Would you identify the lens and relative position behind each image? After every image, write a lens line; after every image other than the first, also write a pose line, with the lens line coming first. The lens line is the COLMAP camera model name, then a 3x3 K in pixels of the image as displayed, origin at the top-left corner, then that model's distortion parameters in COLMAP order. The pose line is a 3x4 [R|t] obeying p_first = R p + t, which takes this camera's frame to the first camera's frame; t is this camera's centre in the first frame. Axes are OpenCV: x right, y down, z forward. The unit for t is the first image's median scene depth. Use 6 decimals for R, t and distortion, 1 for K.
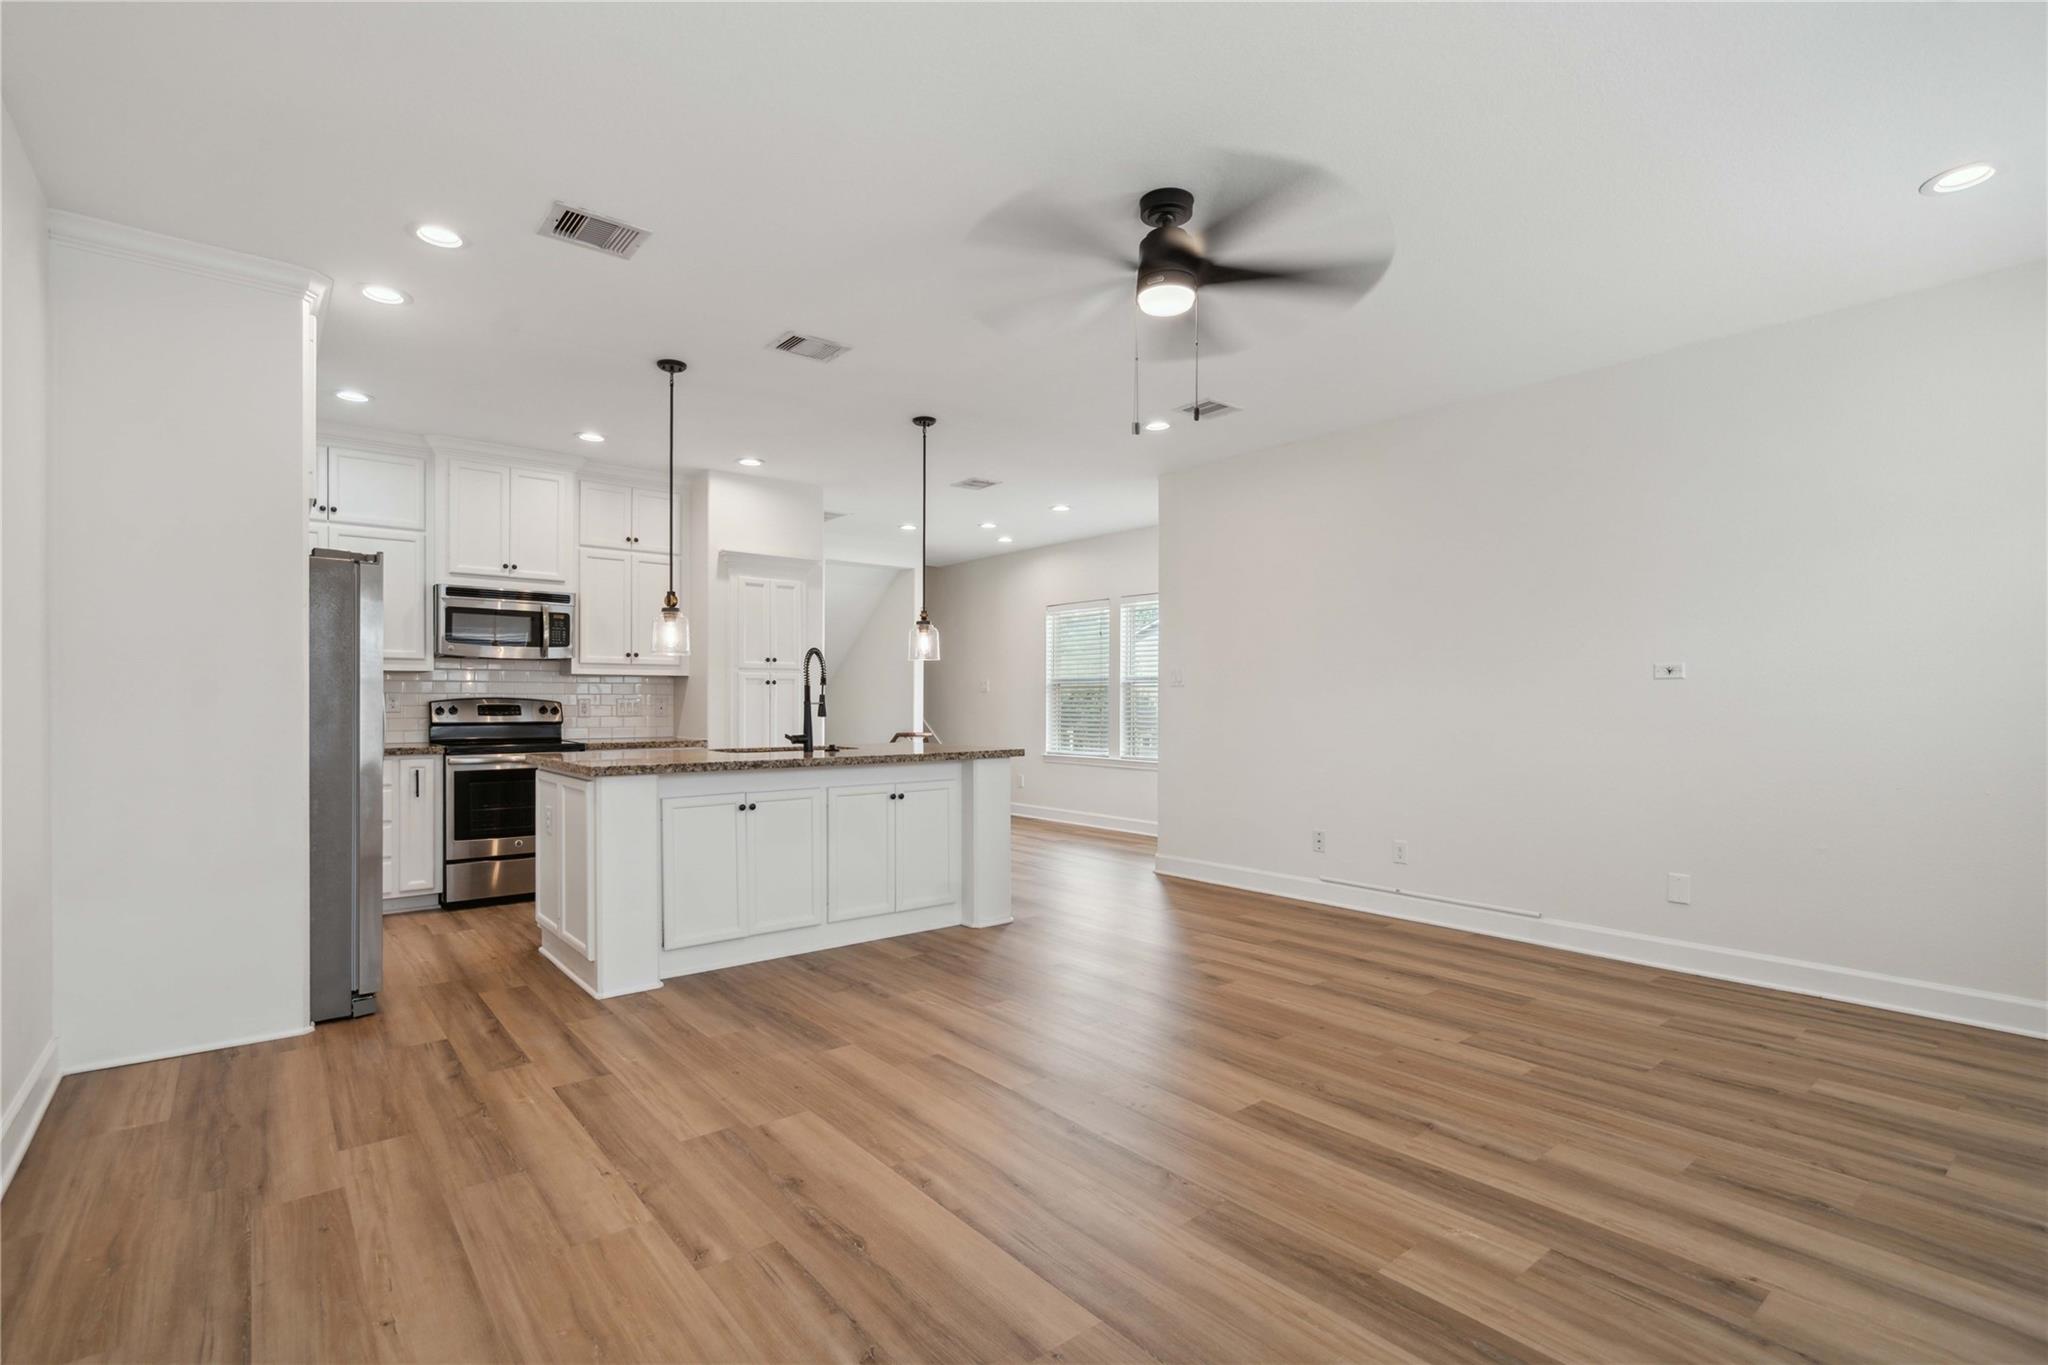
lens RADIAL K [[940.3, 0, 1016.8], [0, 940.3, 697.1], [0, 0, 1]] dist [-0.003436, -0.000597]
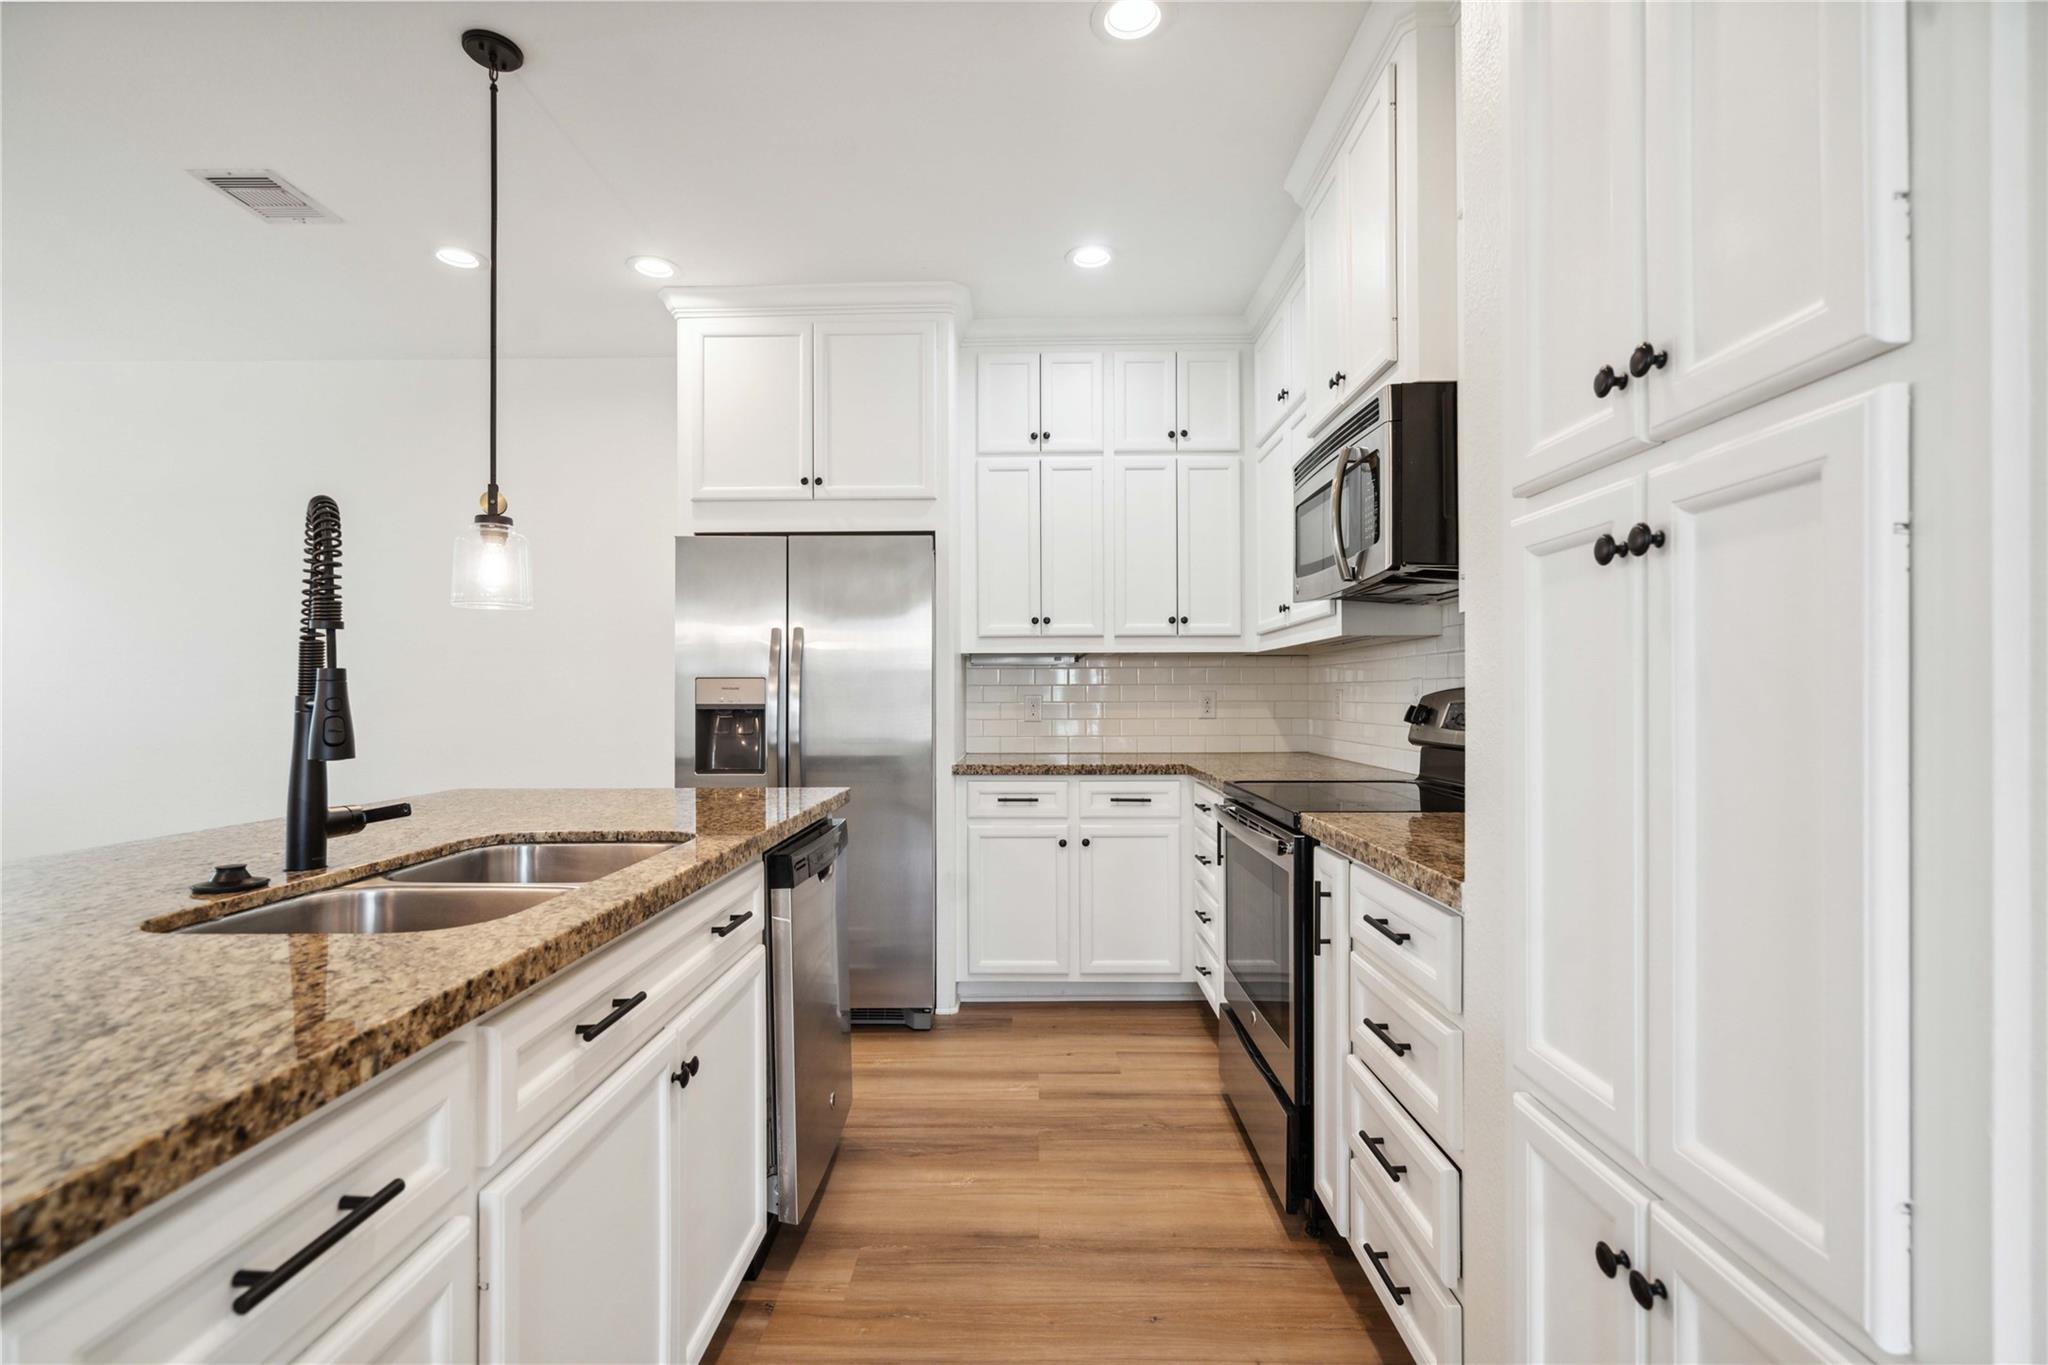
lens RADIAL K [[925.1, 0, 1016.8], [0, 925.1, 687.8], [0, 0, 1]] dist [-0.003416, -0.000265]
pose [[-0.646038, -0.006064, -0.763281, -0.192392], [0.004969, 0.999914, -0.012150, 0.008567], [0.763289, -0.011643, -0.645952, 1.771723]]
